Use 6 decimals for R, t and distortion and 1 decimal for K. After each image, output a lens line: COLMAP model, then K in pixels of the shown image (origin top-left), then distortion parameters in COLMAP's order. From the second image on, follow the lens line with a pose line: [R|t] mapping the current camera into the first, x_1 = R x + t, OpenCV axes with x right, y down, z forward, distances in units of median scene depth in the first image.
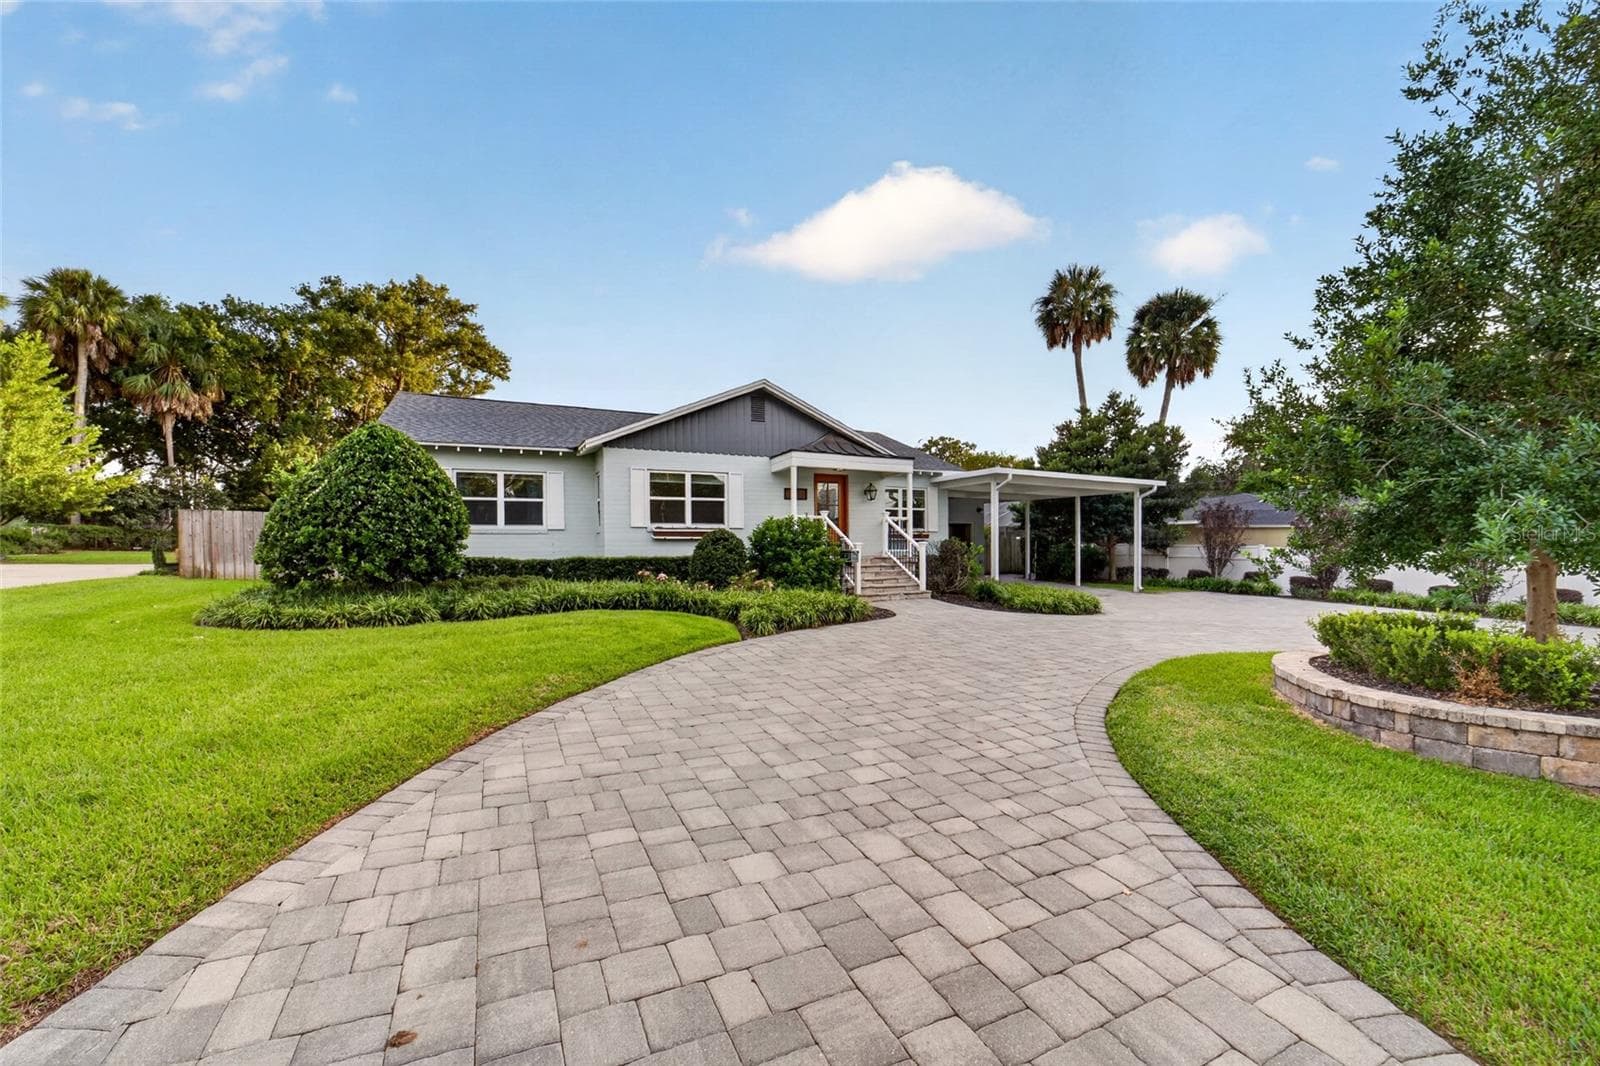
lens RADIAL K [[613.7, 0, 795.9], [0, 613.7, 544.9], [0, 0, 1]] dist [-0.025785, 0.004531]
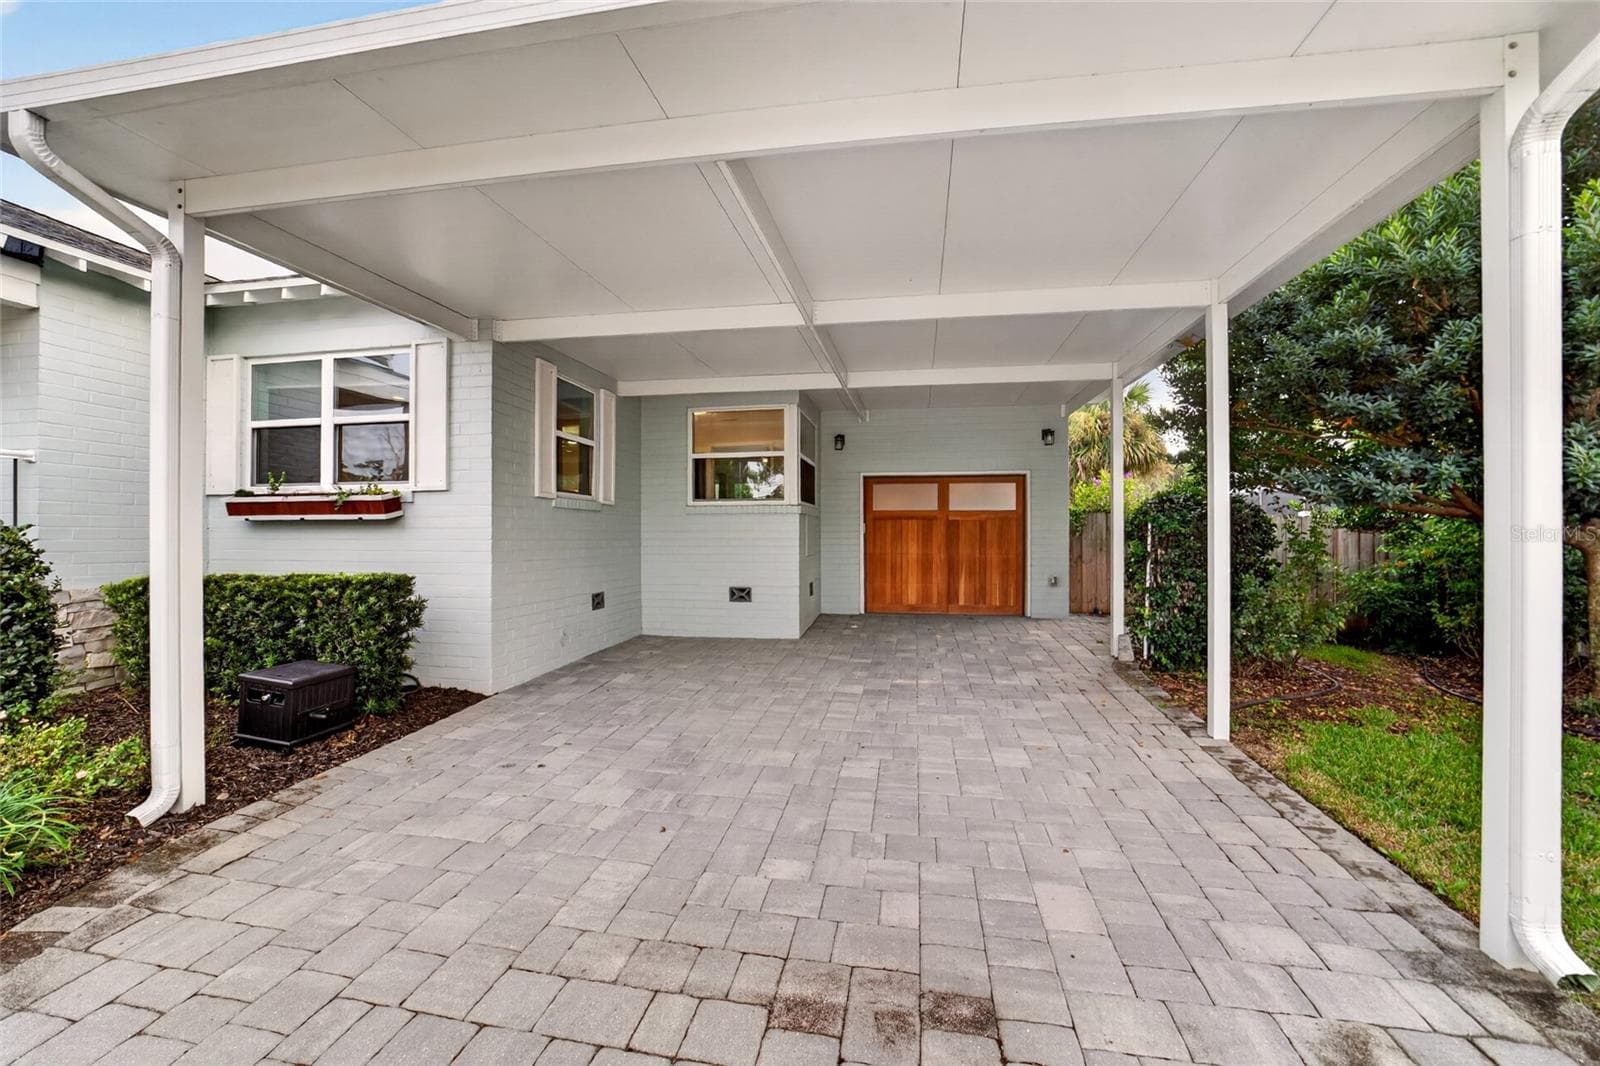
lens RADIAL K [[613.7, 0, 807.9], [0, 613.7, 518.8], [0, 0, 1]] dist [-0.025785, 0.004531]
pose [[0.821457, -0.006941, -0.570228, 0.549593], [-0.001301, 0.999901, -0.014045, -0.005092], [0.570269, 0.012279, 0.821366, 0.896247]]
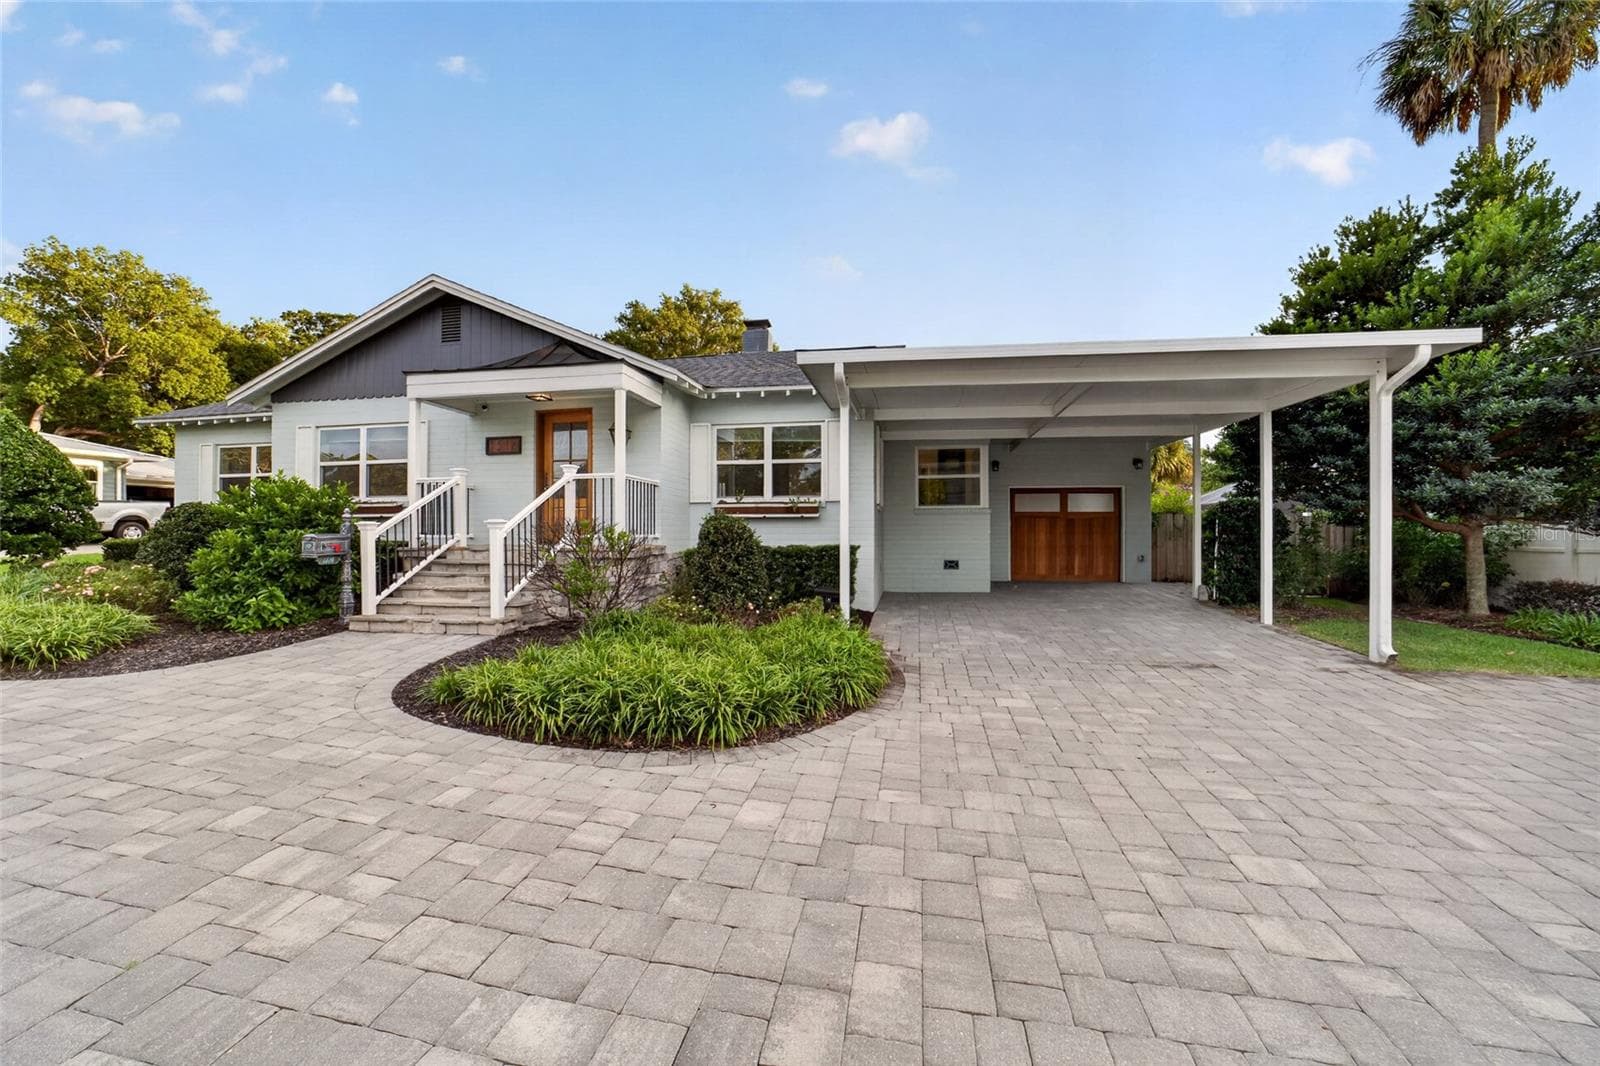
lens RADIAL K [[613.7, 0, 799.6], [0, 613.7, 517.8], [0, 0, 1]] dist [-0.025785, 0.004531]
pose [[0.816552, -0.006551, -0.577235, 0.519631], [-0.002313, 0.999890, -0.014619, 0.000027], [0.577267, 0.013272, 0.816447, 0.561766]]
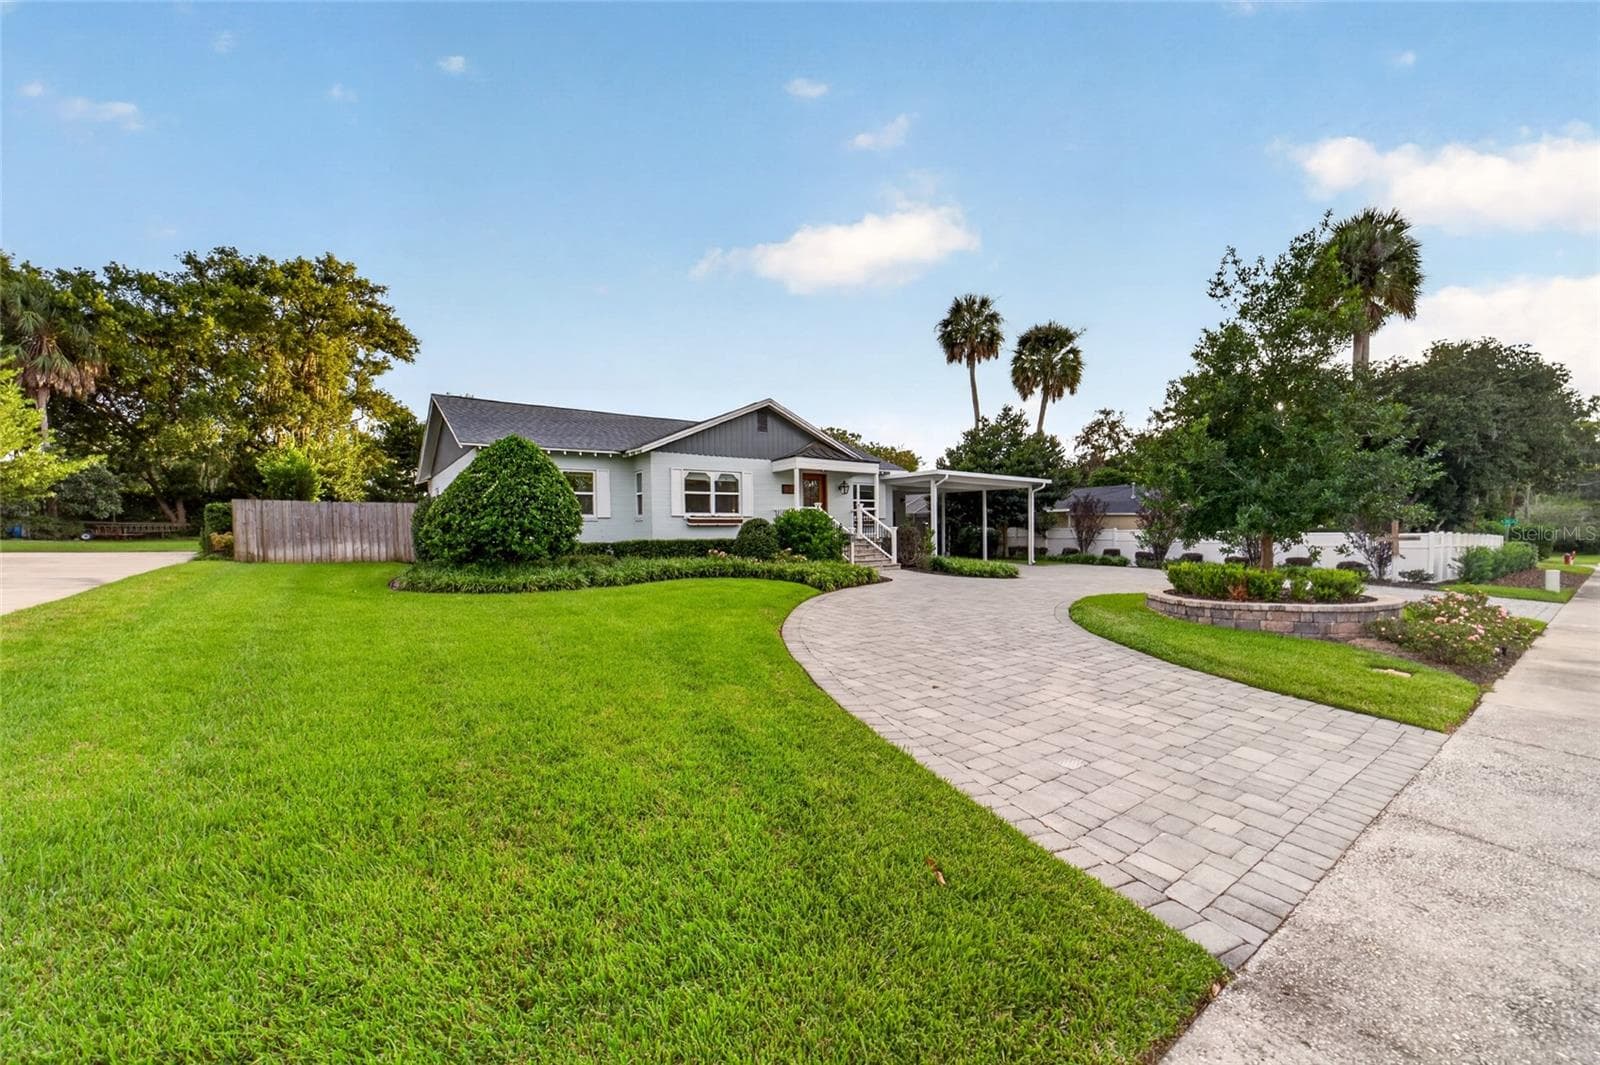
lens RADIAL K [[613.7, 0, 786.9], [0, 613.7, 530.0], [0, 0, 1]] dist [-0.025785, 0.004531]
pose [[0.983487, -0.004119, 0.180933, -0.199382], [0.004149, 0.999991, 0.000211, 0.000298], [-0.180932, 0.000543, 0.983495, -0.199997]]
